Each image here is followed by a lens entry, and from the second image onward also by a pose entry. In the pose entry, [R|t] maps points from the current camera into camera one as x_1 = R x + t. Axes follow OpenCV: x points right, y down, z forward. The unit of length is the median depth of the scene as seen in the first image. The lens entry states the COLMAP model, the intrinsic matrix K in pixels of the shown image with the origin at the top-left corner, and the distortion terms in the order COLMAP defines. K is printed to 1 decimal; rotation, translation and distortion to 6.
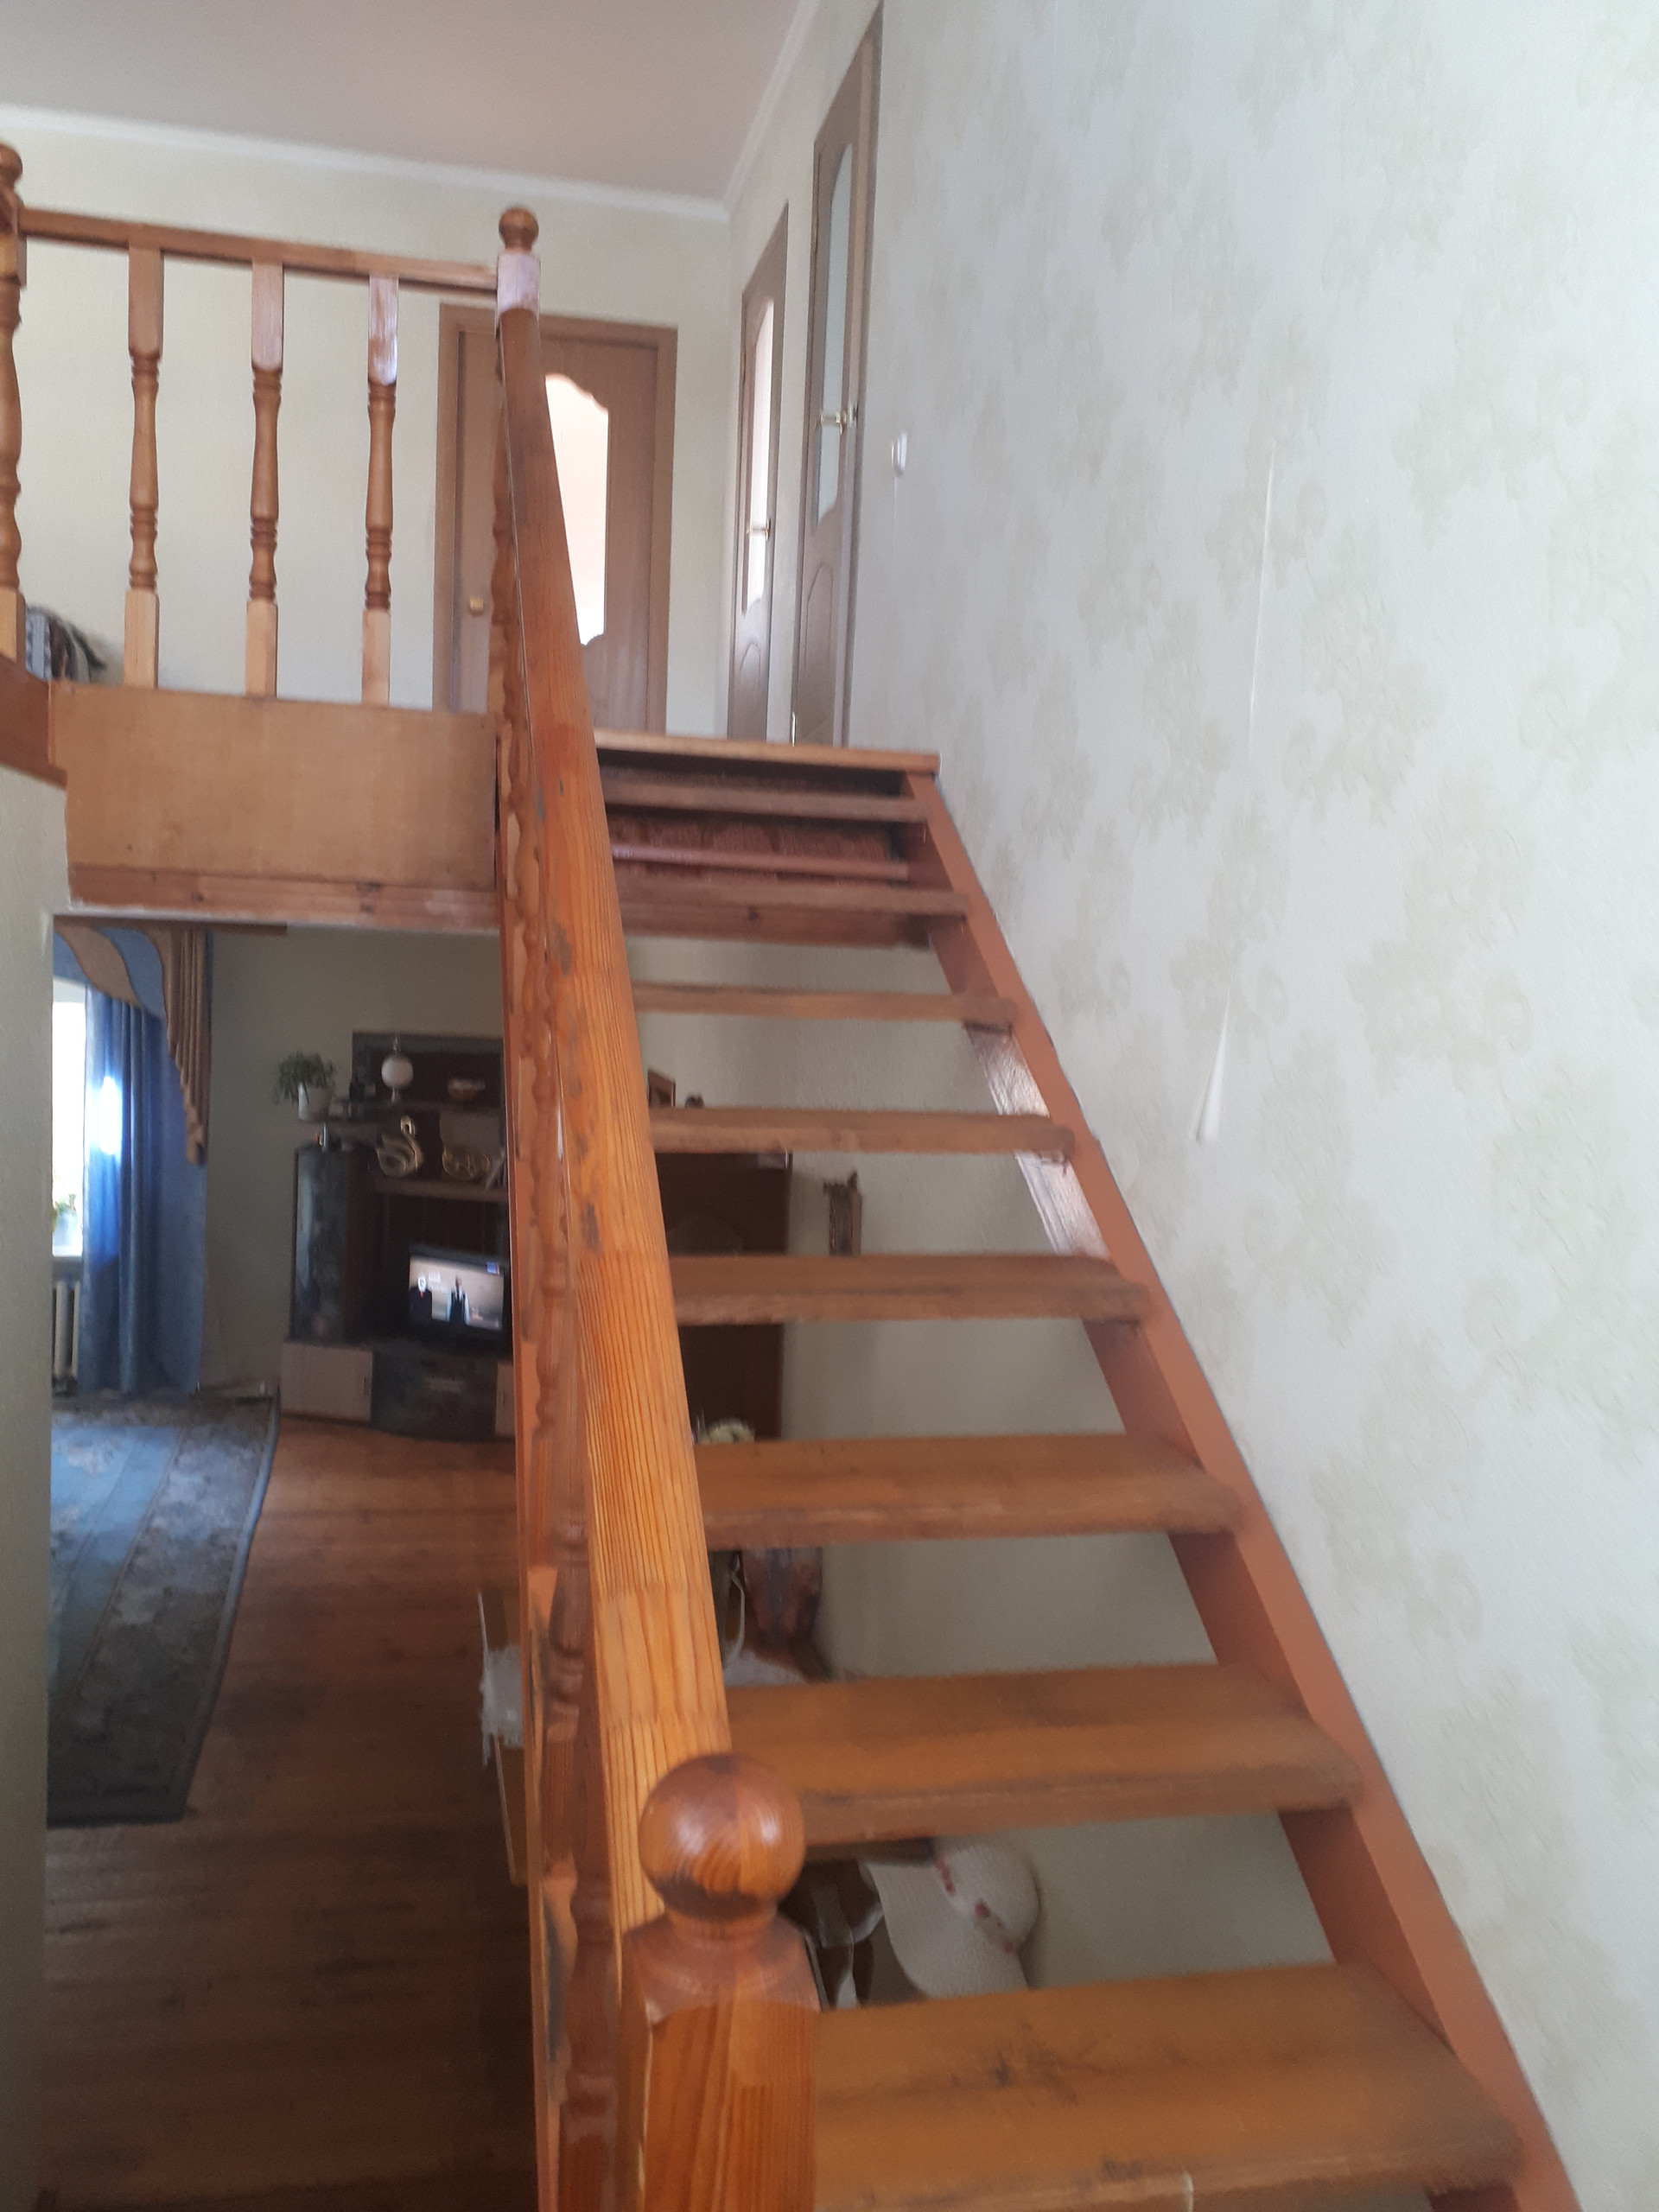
lens RADIAL K [[1730.0, 0, 832.6], [0, 1730.0, 1119.9], [0, 0, 1]] dist [0.052226, -0.062274]
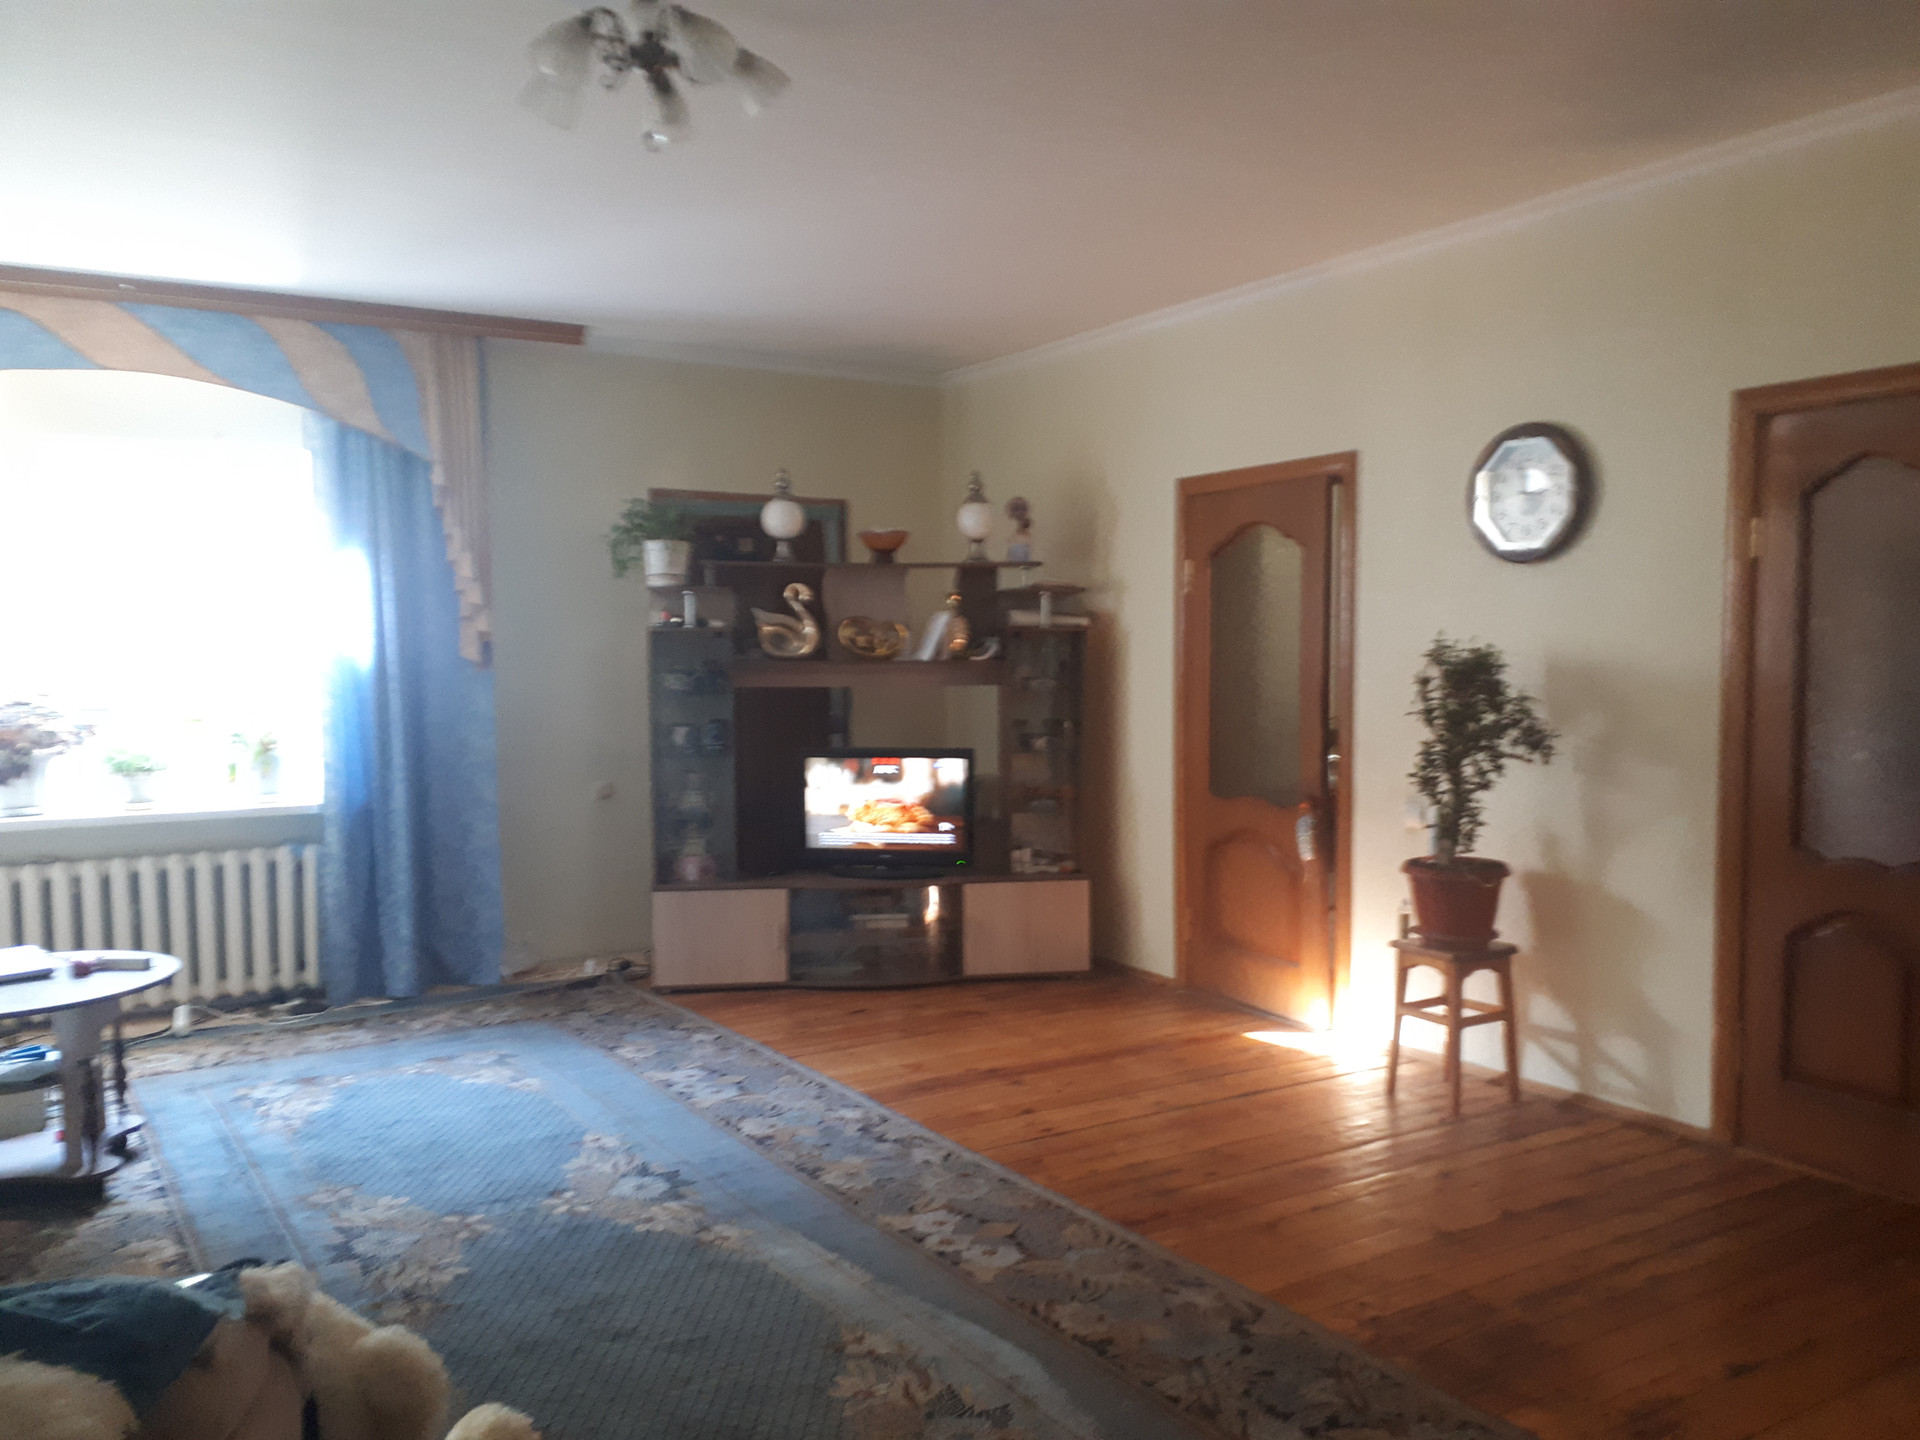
lens RADIAL K [[1501.6, 0, 961.3], [0, 1501.6, 773.3], [0, 0, 1]] dist [0.052226, -0.062274]
pose [[0.935870, -0.081592, 0.342769, -0.407644], [0.079252, 0.996636, 0.020854, 0.074258], [-0.343318, 0.007648, 0.939188, 0.357798]]
